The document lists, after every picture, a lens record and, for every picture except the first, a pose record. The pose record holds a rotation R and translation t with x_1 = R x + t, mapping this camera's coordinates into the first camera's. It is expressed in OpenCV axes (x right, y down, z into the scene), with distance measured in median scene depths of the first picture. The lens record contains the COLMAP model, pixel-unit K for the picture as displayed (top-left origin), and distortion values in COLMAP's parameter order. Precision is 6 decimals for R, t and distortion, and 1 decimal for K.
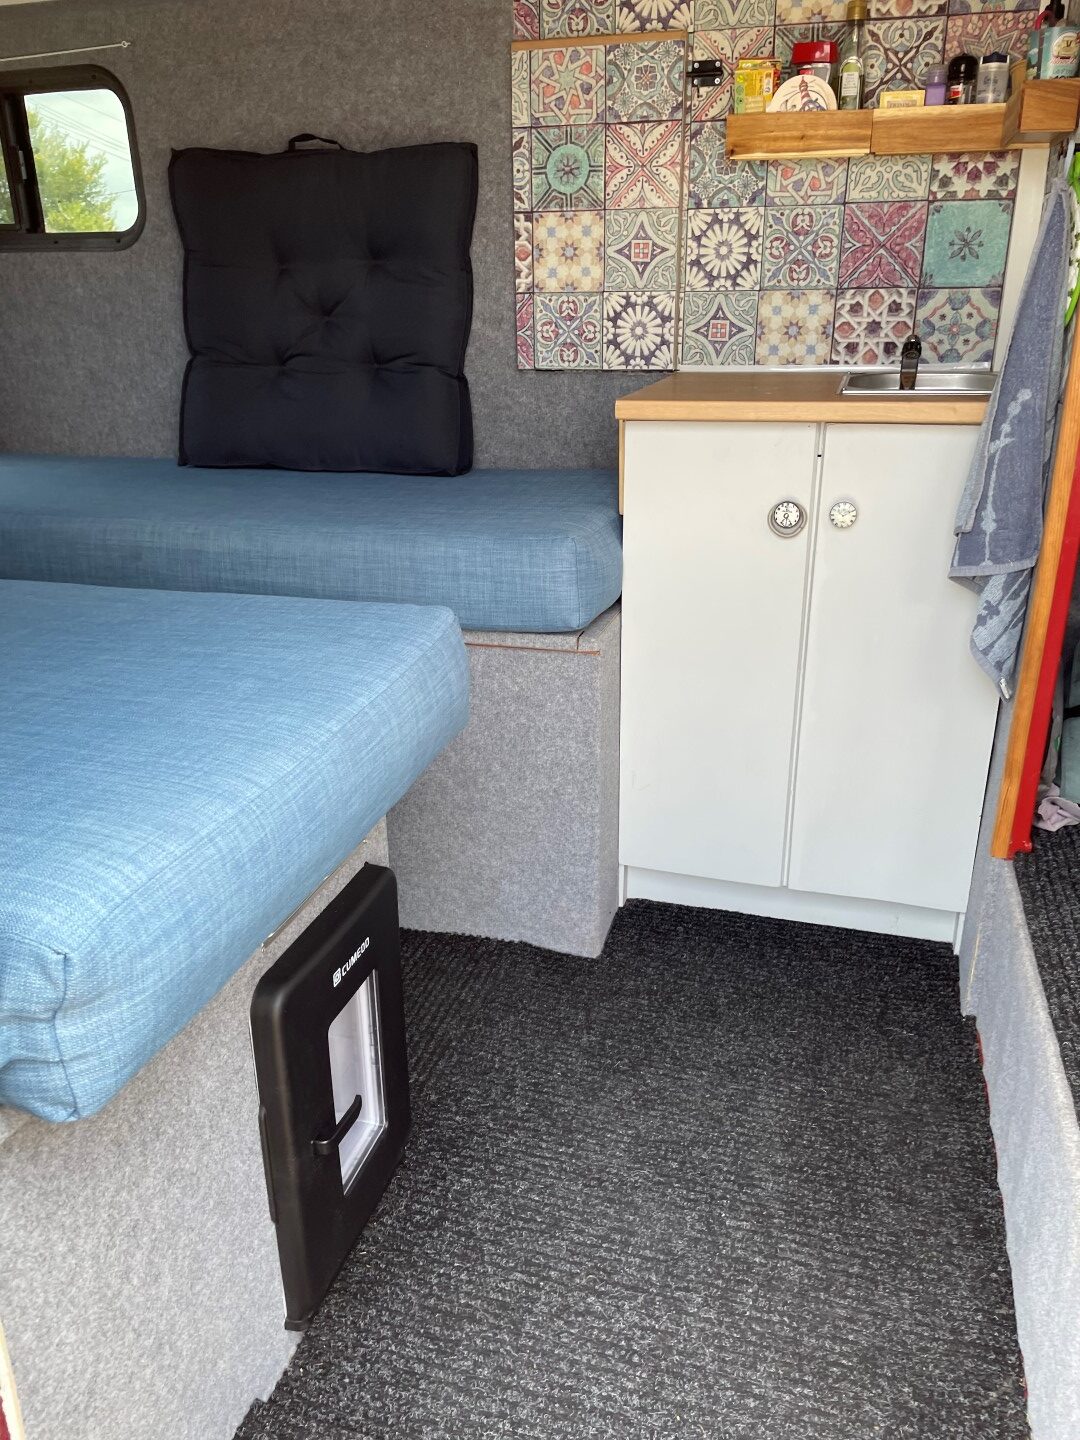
lens RADIAL K [[1105.7, 0, 540.0], [0, 1105.7, 720.0], [0, 0, 1]] dist [0.068202, -0.105564]
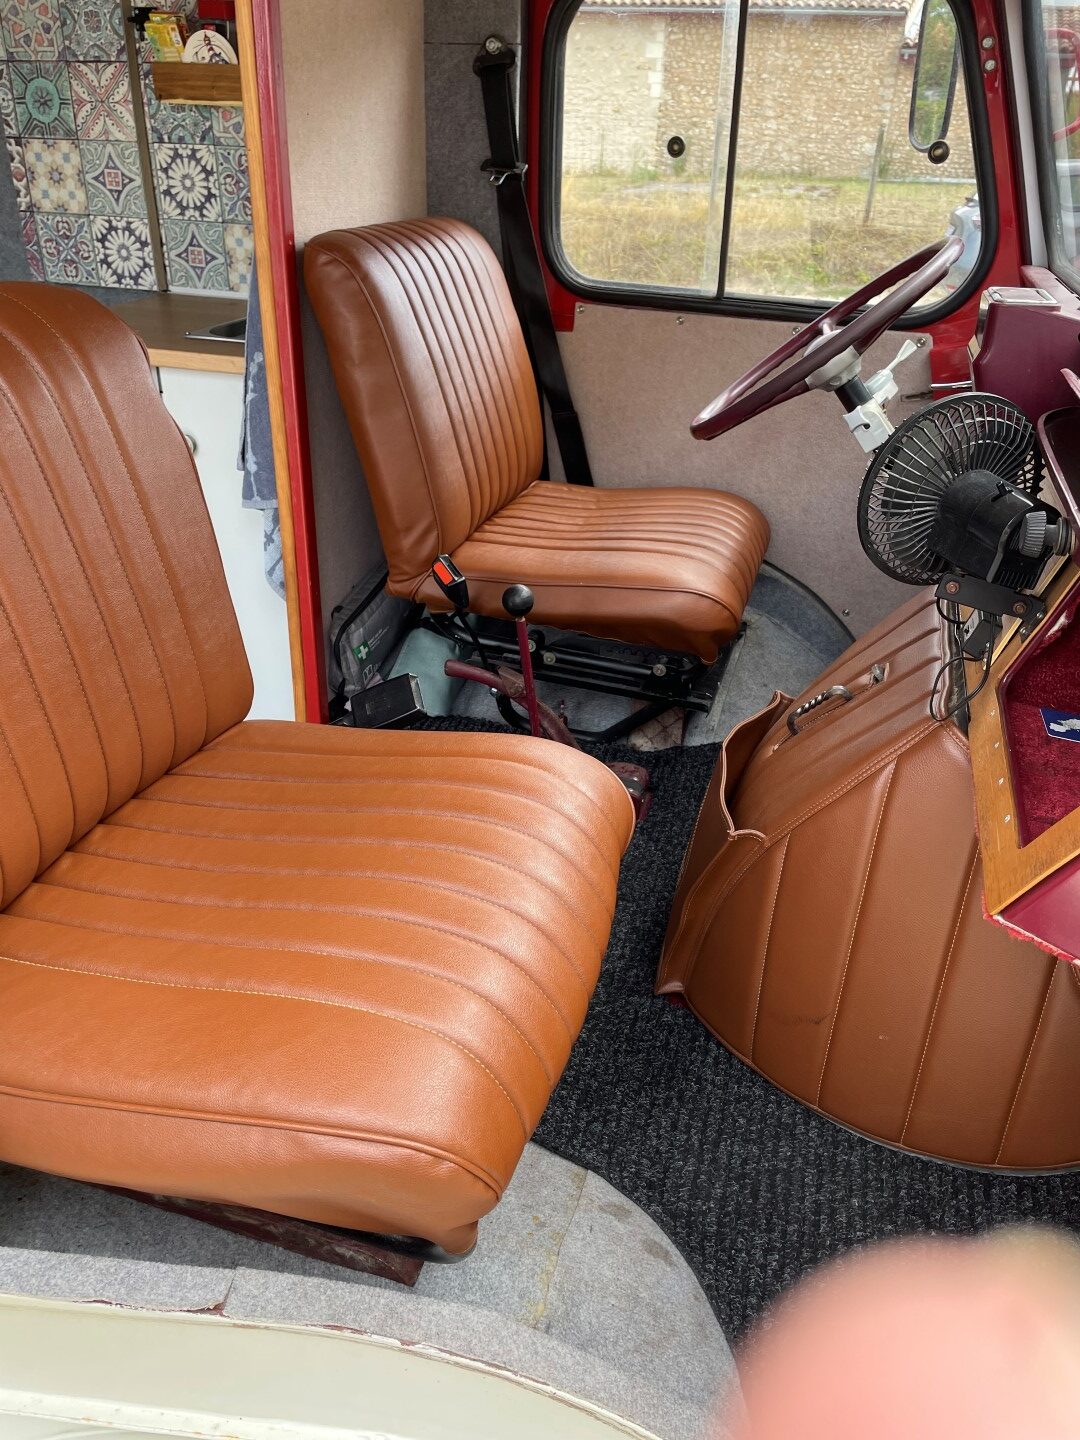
lens RADIAL K [[1105.7, 0, 540.0], [0, 1105.7, 720.0], [0, 0, 1]] dist [0.068202, -0.105564]
pose [[0.998902, 0.045859, 0.009578, 0.518539], [-0.046686, 0.991409, 0.122180, -0.048519], [-0.003893, -0.122493, 0.992462, -0.151923]]
